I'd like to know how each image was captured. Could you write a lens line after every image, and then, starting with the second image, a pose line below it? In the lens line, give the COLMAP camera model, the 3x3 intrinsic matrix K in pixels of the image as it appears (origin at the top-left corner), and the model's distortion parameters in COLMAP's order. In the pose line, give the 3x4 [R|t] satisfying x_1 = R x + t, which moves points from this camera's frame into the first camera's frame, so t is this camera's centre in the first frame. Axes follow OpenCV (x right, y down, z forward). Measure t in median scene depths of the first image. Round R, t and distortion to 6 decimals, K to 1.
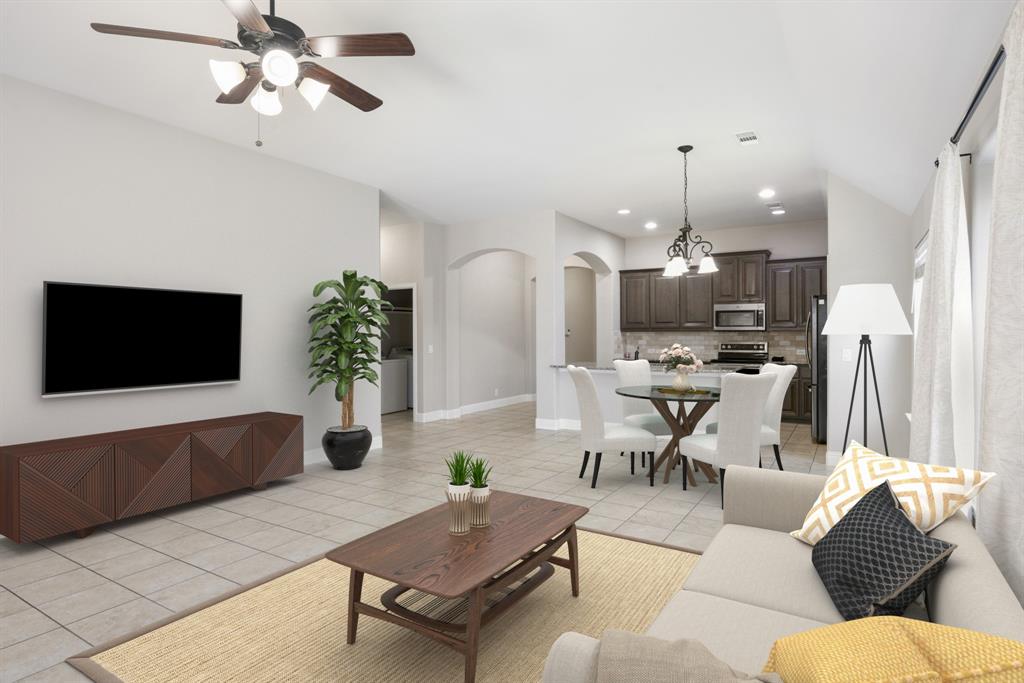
lens RADIAL K [[556.7, 0, 514.2], [0, 556.7, 334.0], [0, 0, 1]] dist [0.006173, 0.000556]
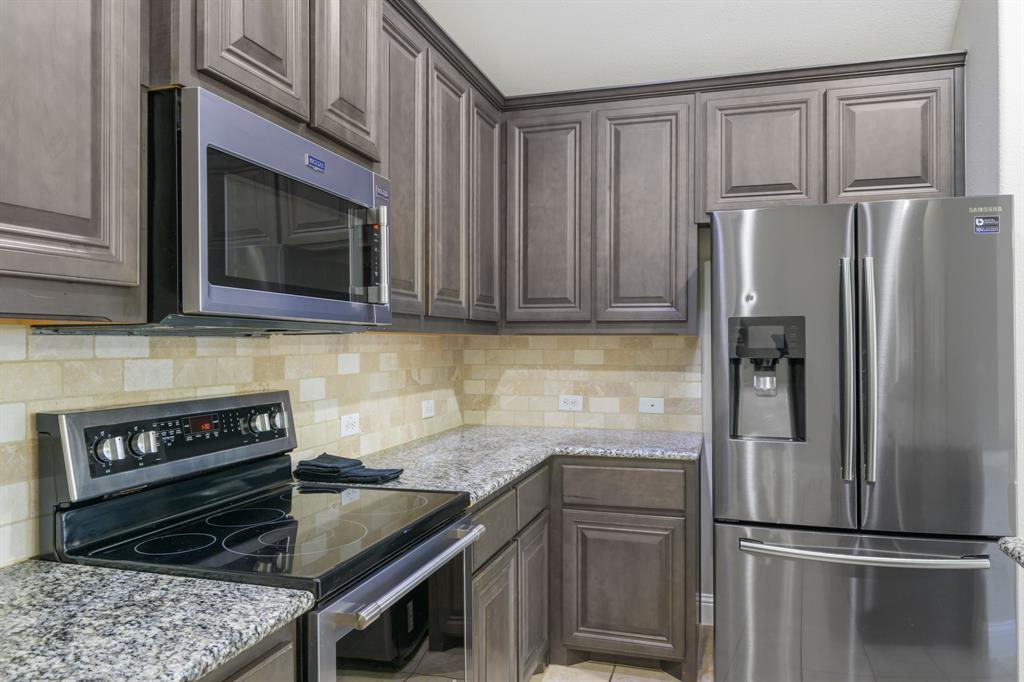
lens RADIAL K [[701.1, 0, 513.5], [0, 701.1, 343.9], [0, 0, 1]] dist [-0.001361, 0.002556]
pose [[-0.254345, 0.005410, 0.967098, 0.204963], [0.006918, 0.999969, -0.003774, 0.000450], [-0.967089, 0.005730, -0.254375, 0.975581]]
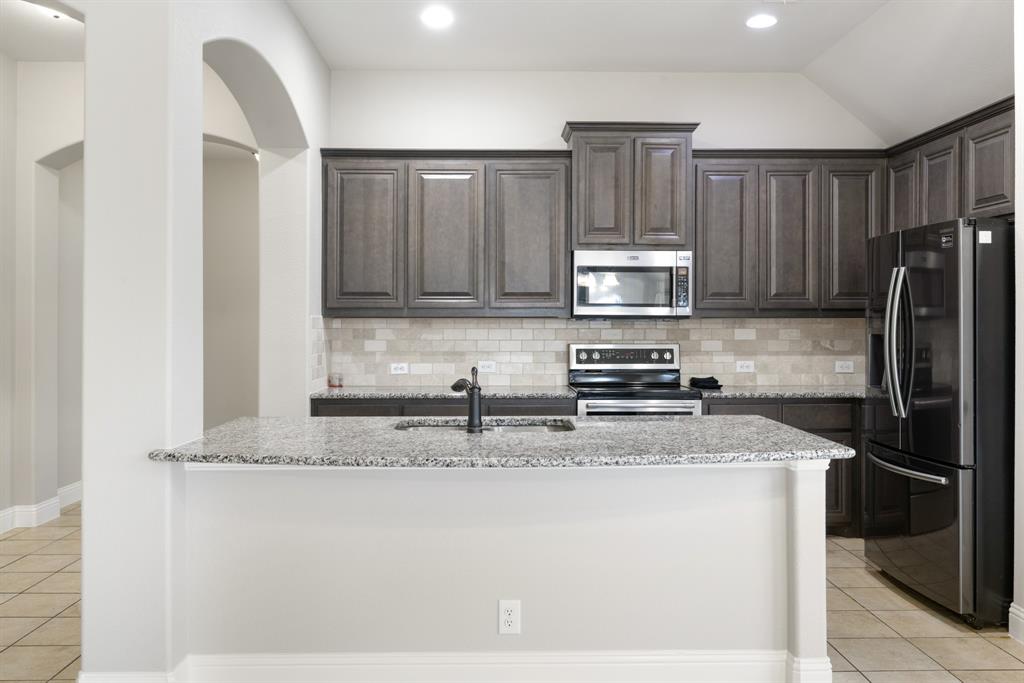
lens RADIAL K [[848.2, 0, 500.0], [0, 848.2, 324.8], [0, 0, 1]] dist [-0.009729, 0.015245]
pose [[0.843314, 0.003492, 0.537410, -0.010028], [-0.002557, 0.999994, -0.002485, 0.001818], [-0.537415, 0.000721, 0.843318, 0.520530]]
